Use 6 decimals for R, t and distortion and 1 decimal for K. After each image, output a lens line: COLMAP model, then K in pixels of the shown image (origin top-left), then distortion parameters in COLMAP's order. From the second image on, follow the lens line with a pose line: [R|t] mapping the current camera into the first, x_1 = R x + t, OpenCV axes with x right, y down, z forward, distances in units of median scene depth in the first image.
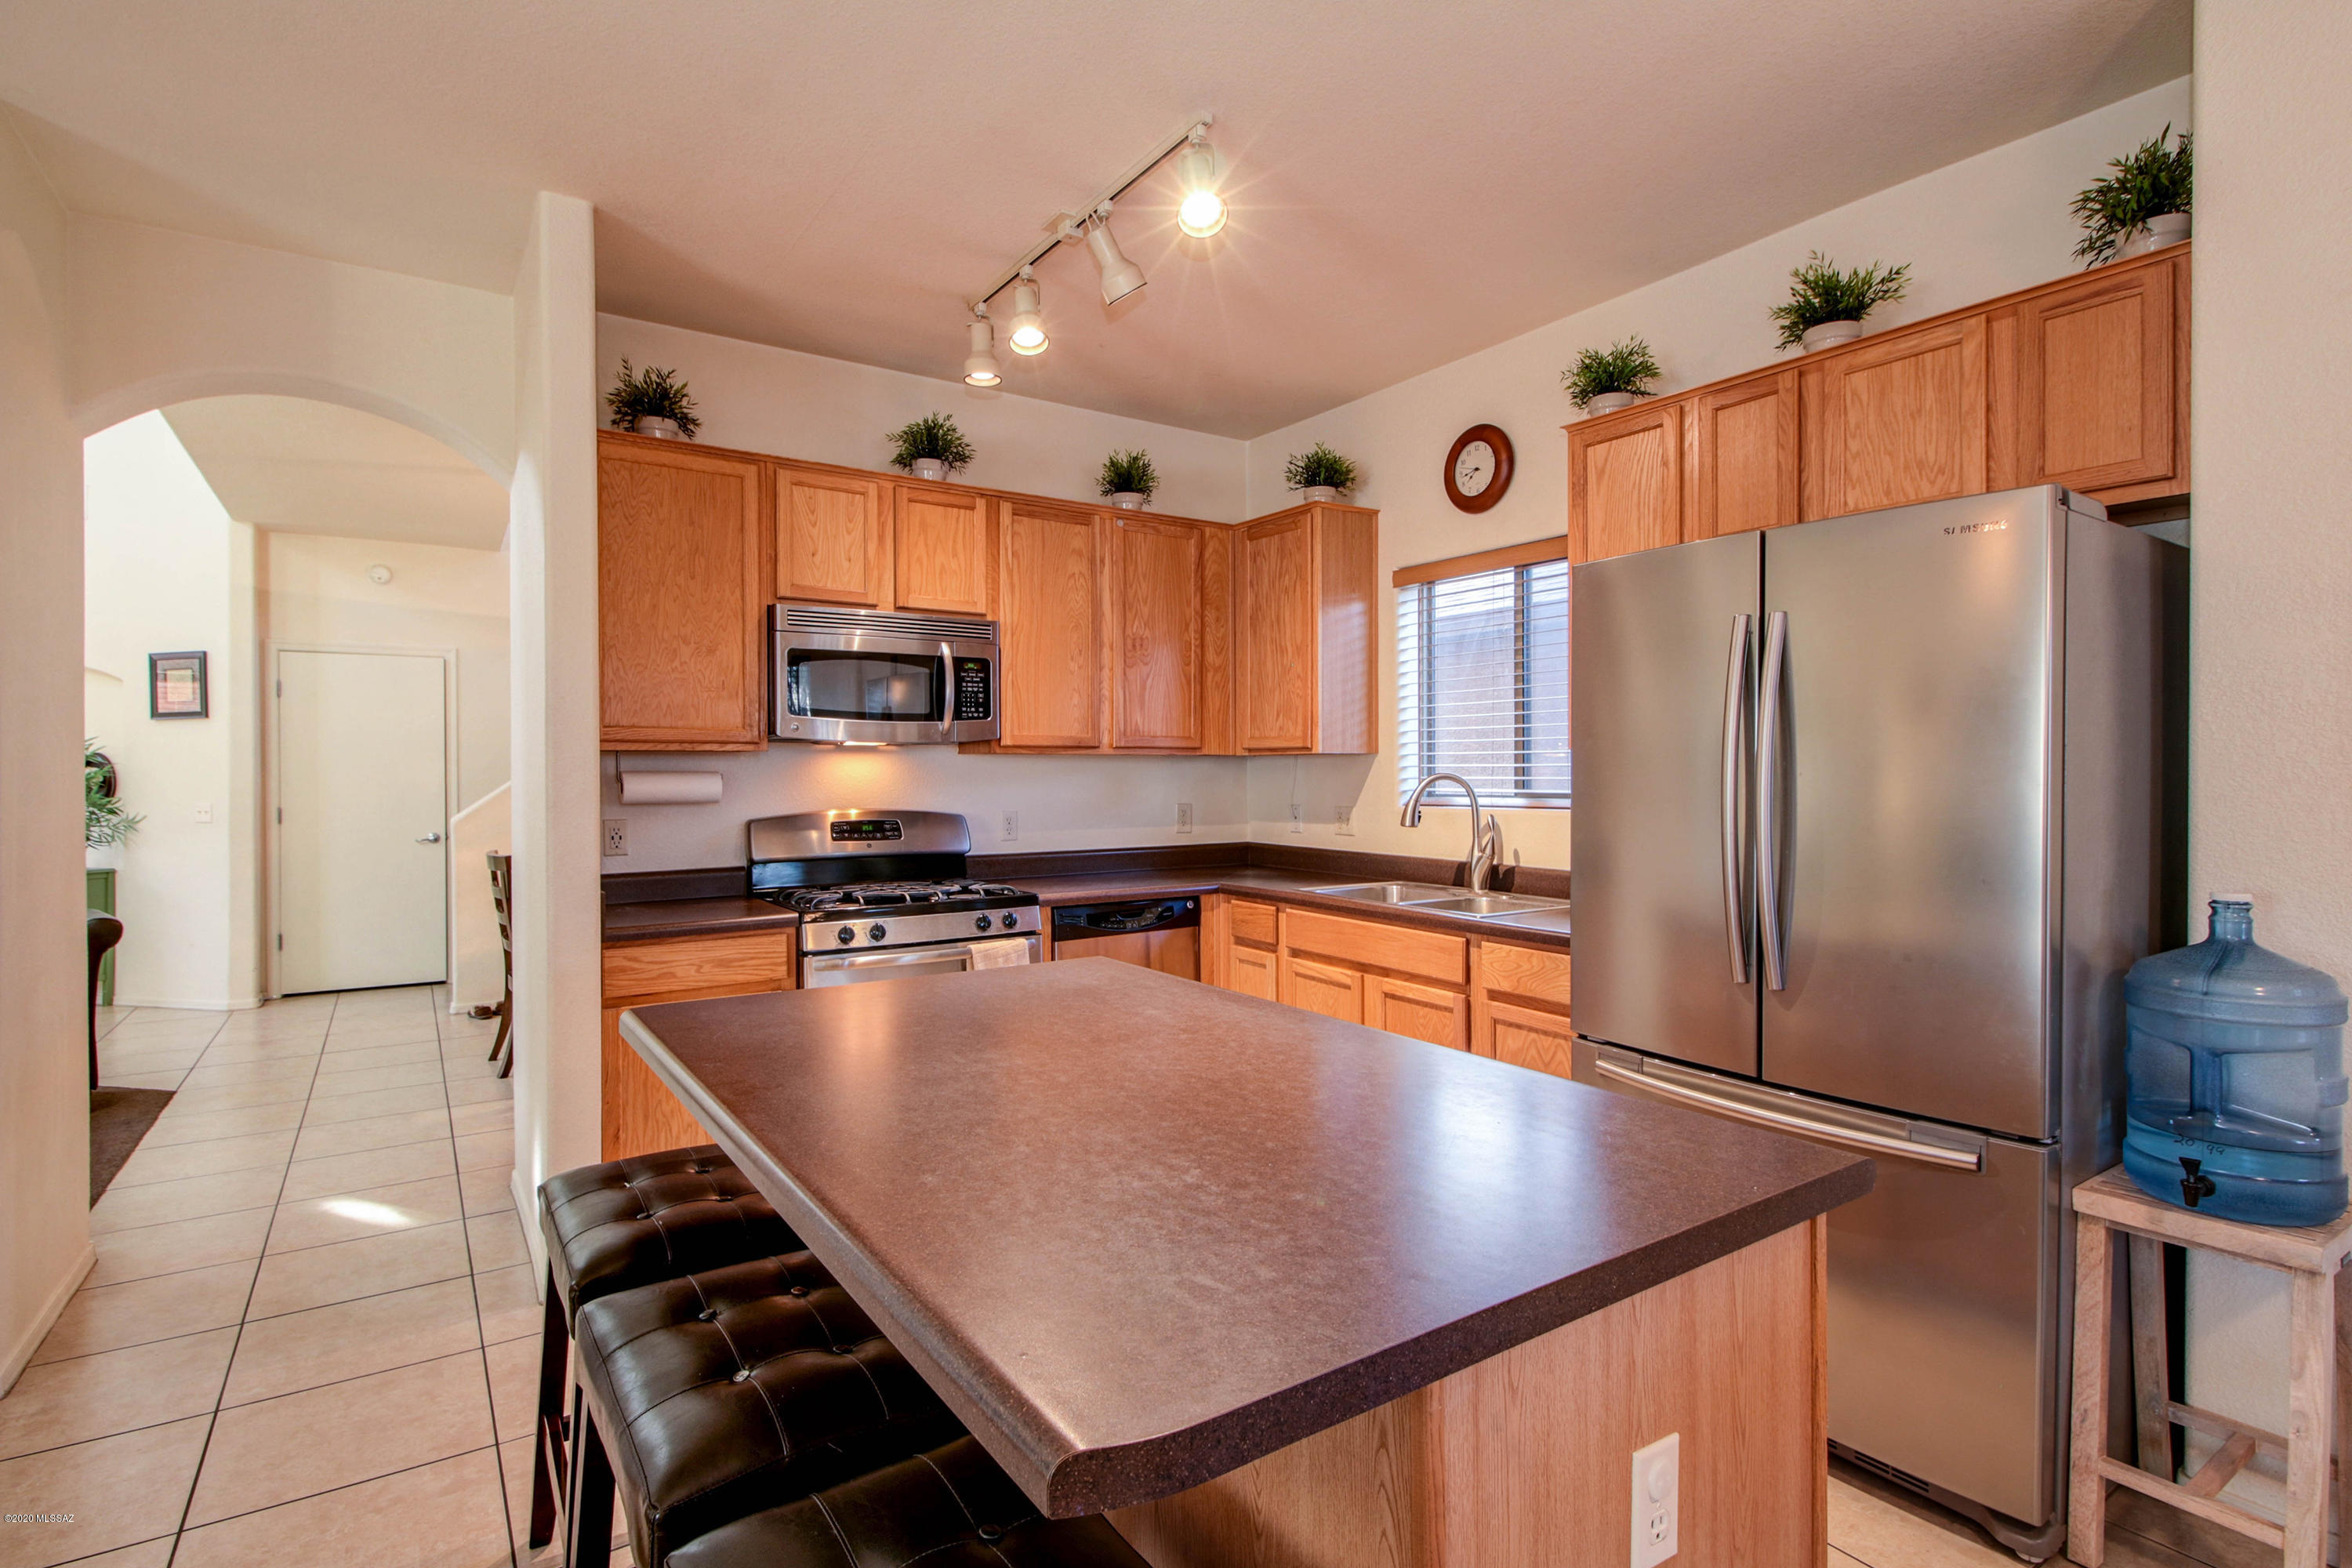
lens RADIAL K [[1126.3, 0, 1174.1], [0, 1126.3, 778.6], [0, 0, 1]] dist [0.006420, -0.001503]
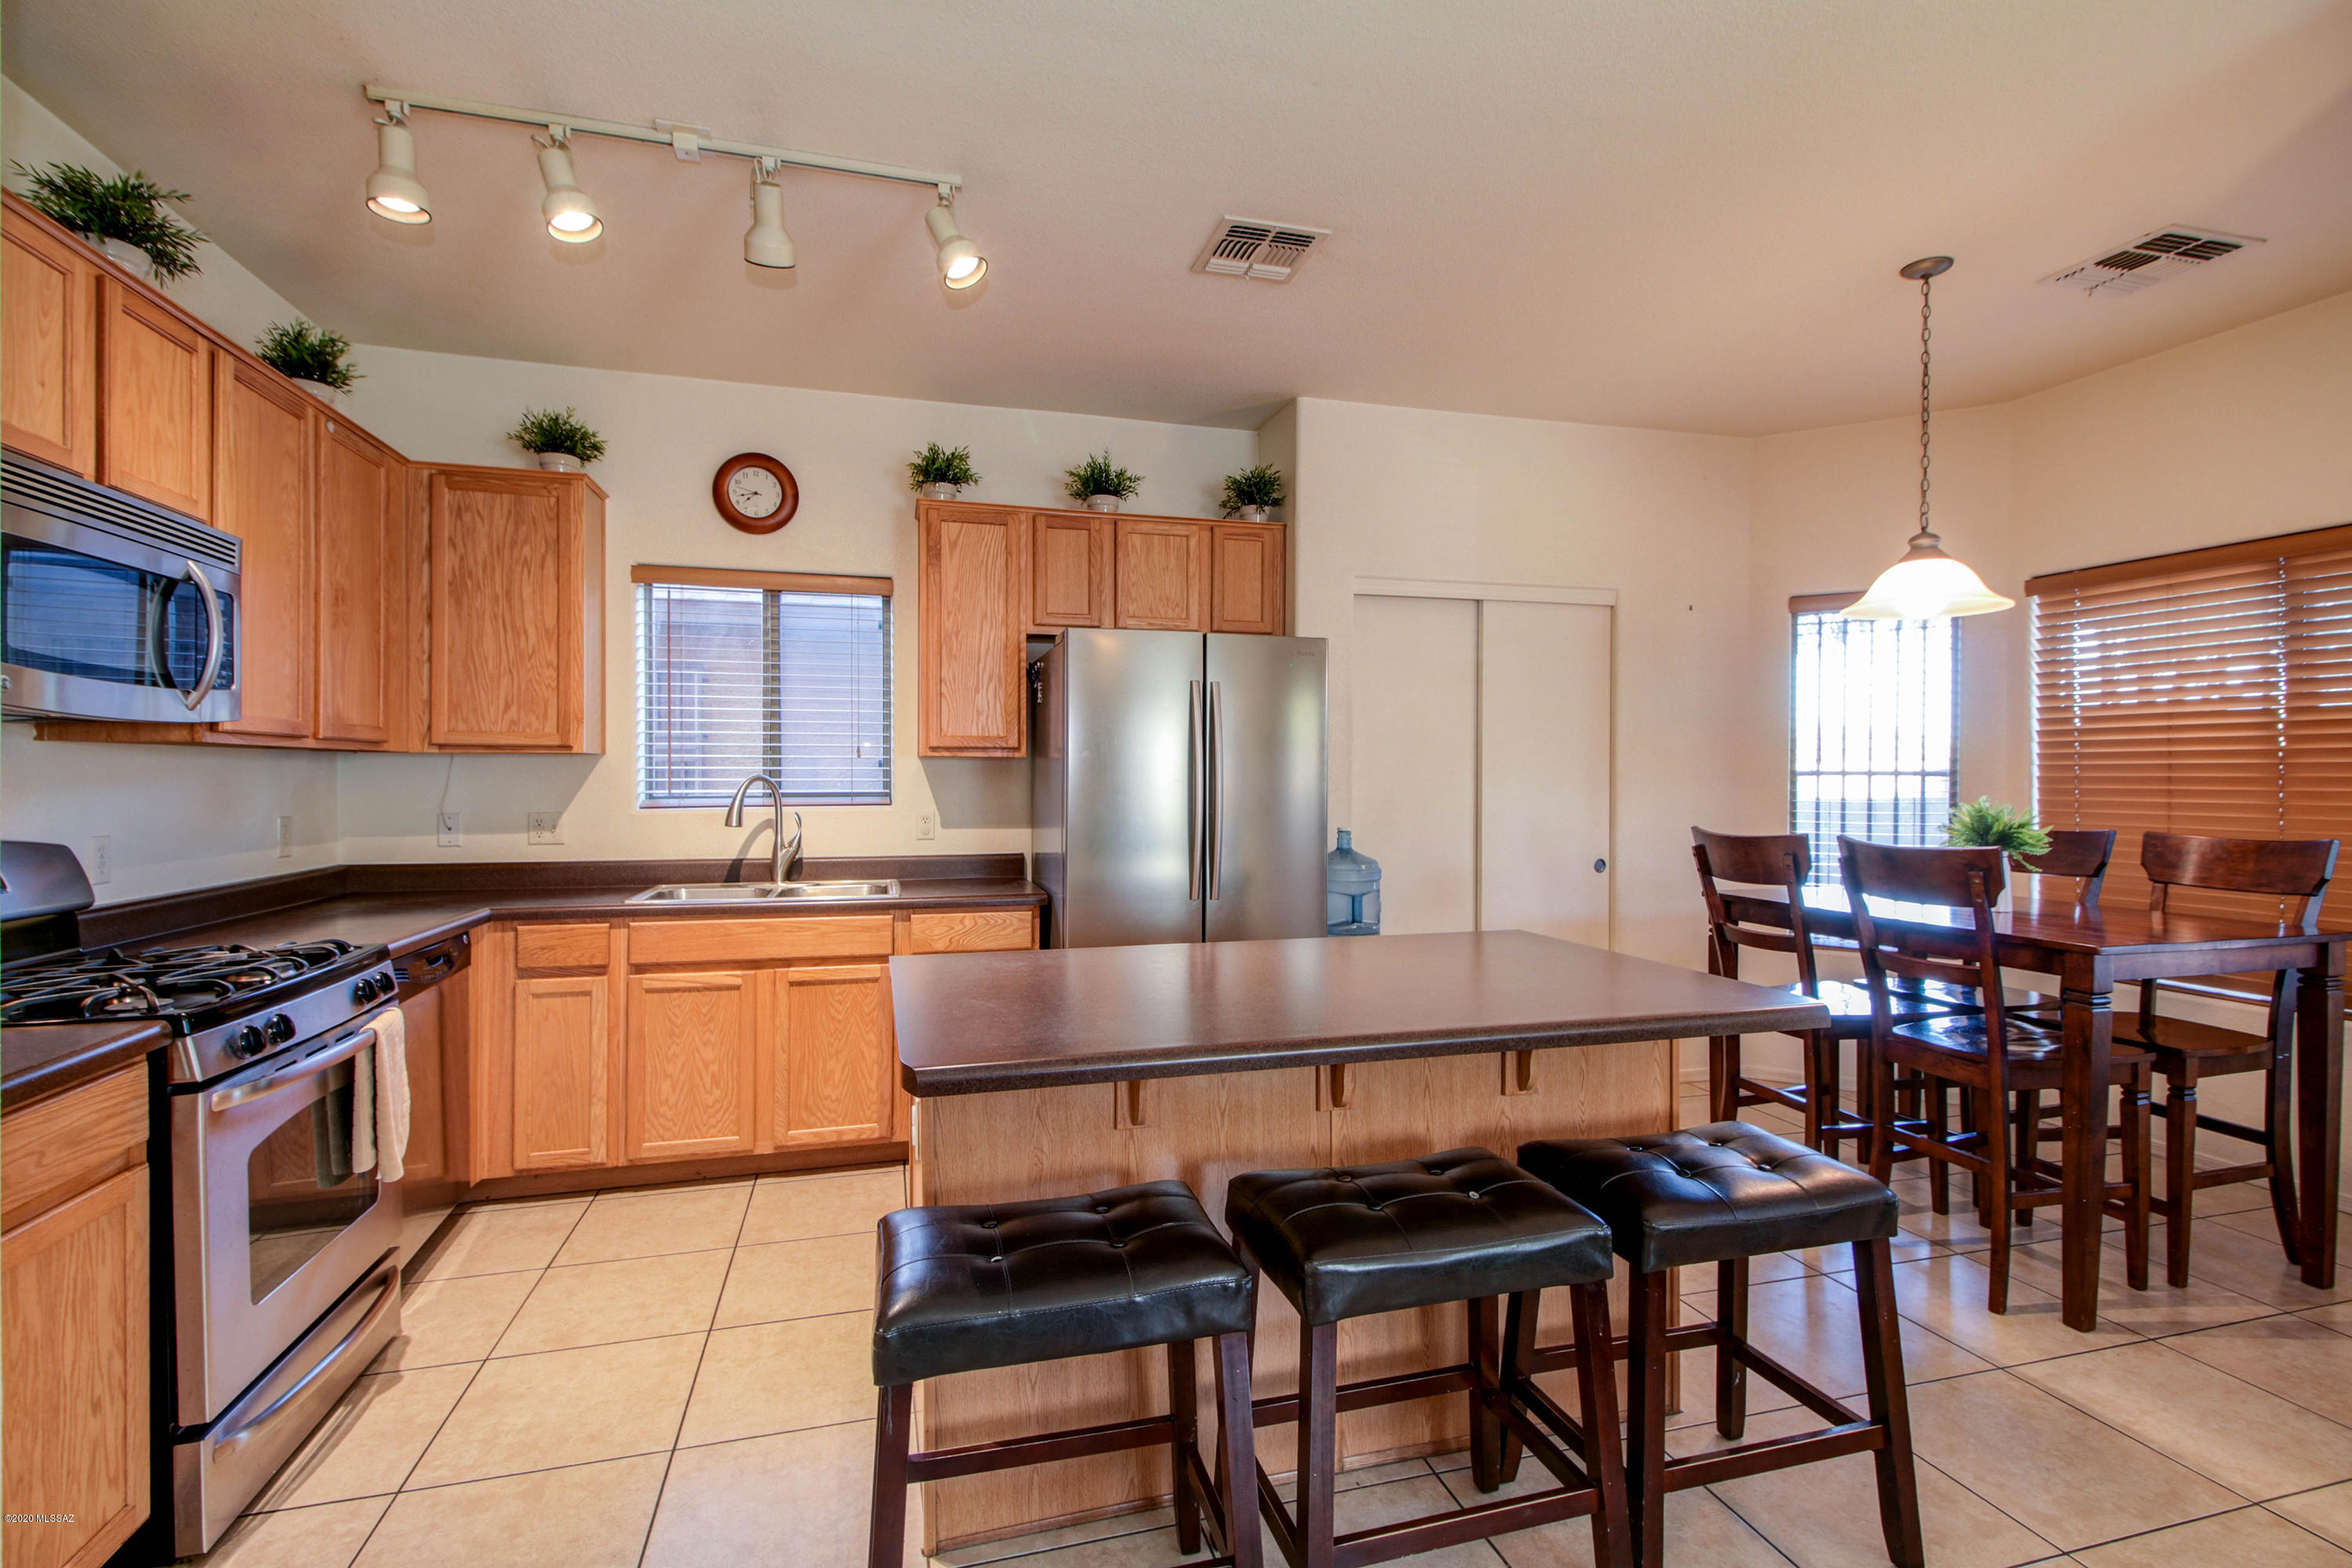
lens RADIAL K [[1074.8, 0, 1175.8], [0, 1074.8, 779.9], [0, 0, 1]] dist [0.021631, -0.011068]
pose [[0.322971, -0.000842, 0.946409, -0.594830], [0.004396, 0.999990, -0.000611, 0.001839], [-0.946399, 0.004358, 0.322971, 0.298028]]
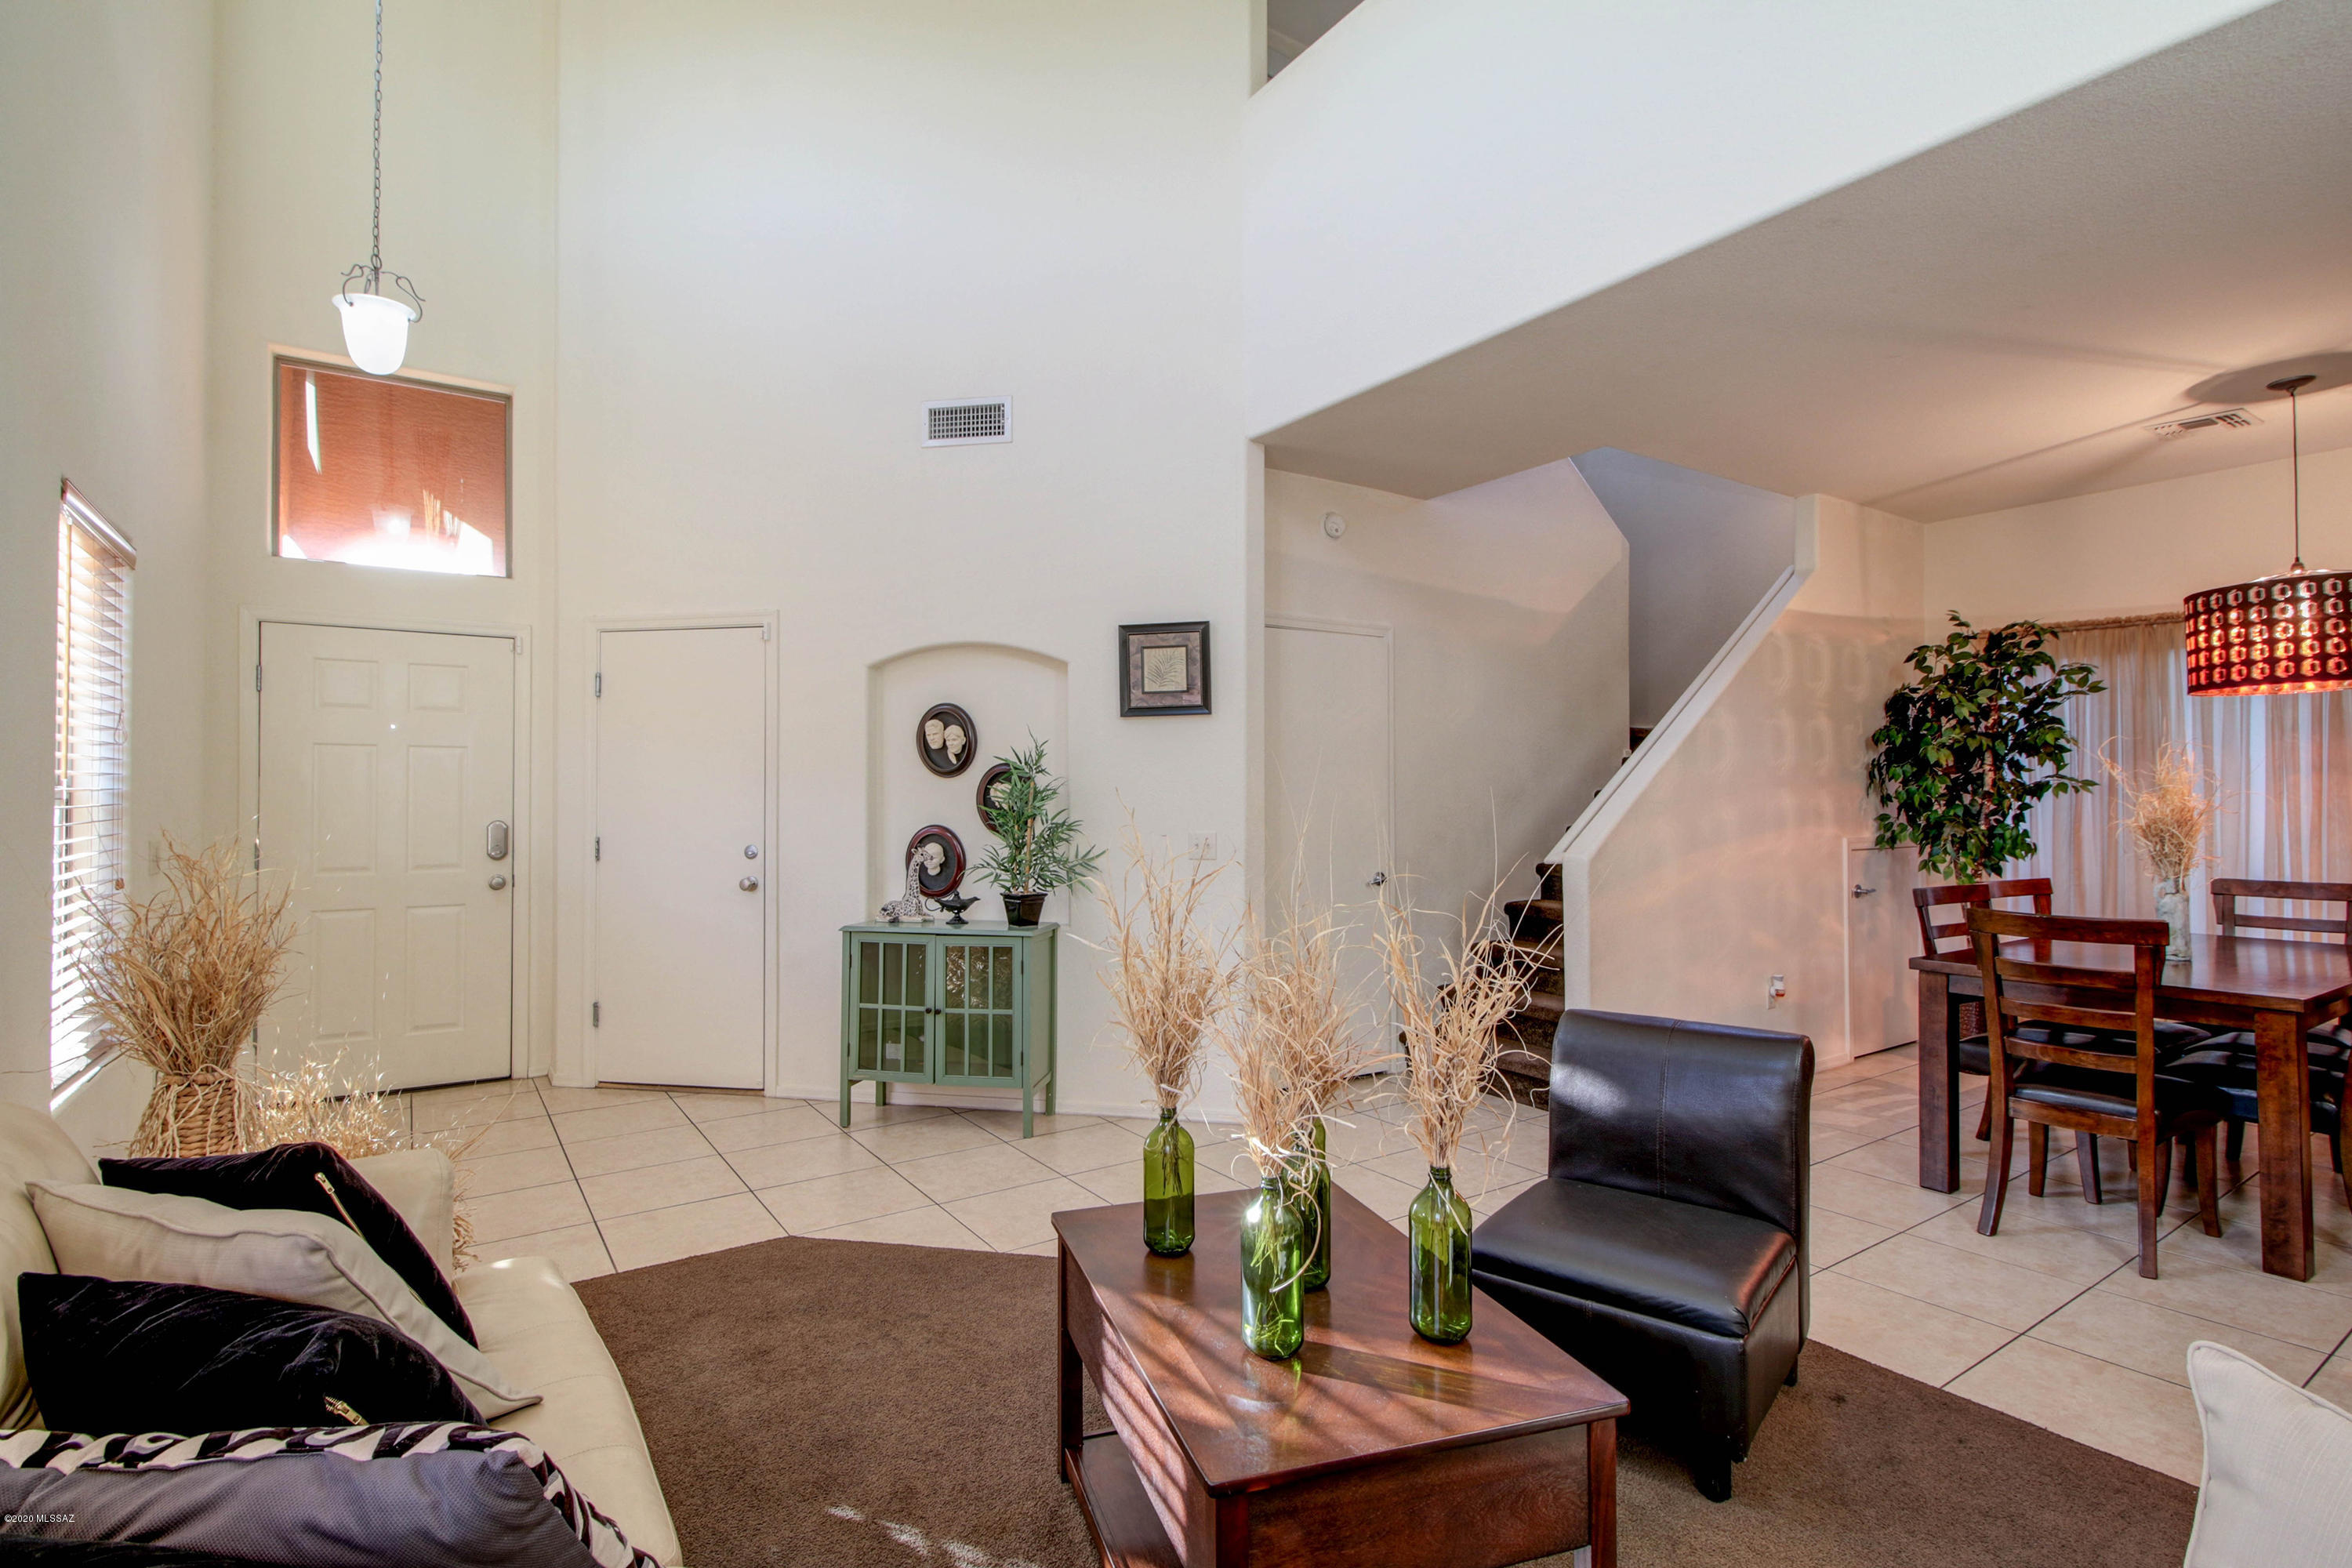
lens RADIAL K [[1126.3, 0, 1180.8], [0, 1126.3, 781.3], [0, 0, 1]] dist [0.006420, -0.001503]
pose [[0.999999, 0.001142, 0.000272, -1.473834], [-0.001138, 0.999899, -0.014148, -0.001971], [-0.000288, 0.014147, 0.999900, 0.486471]]
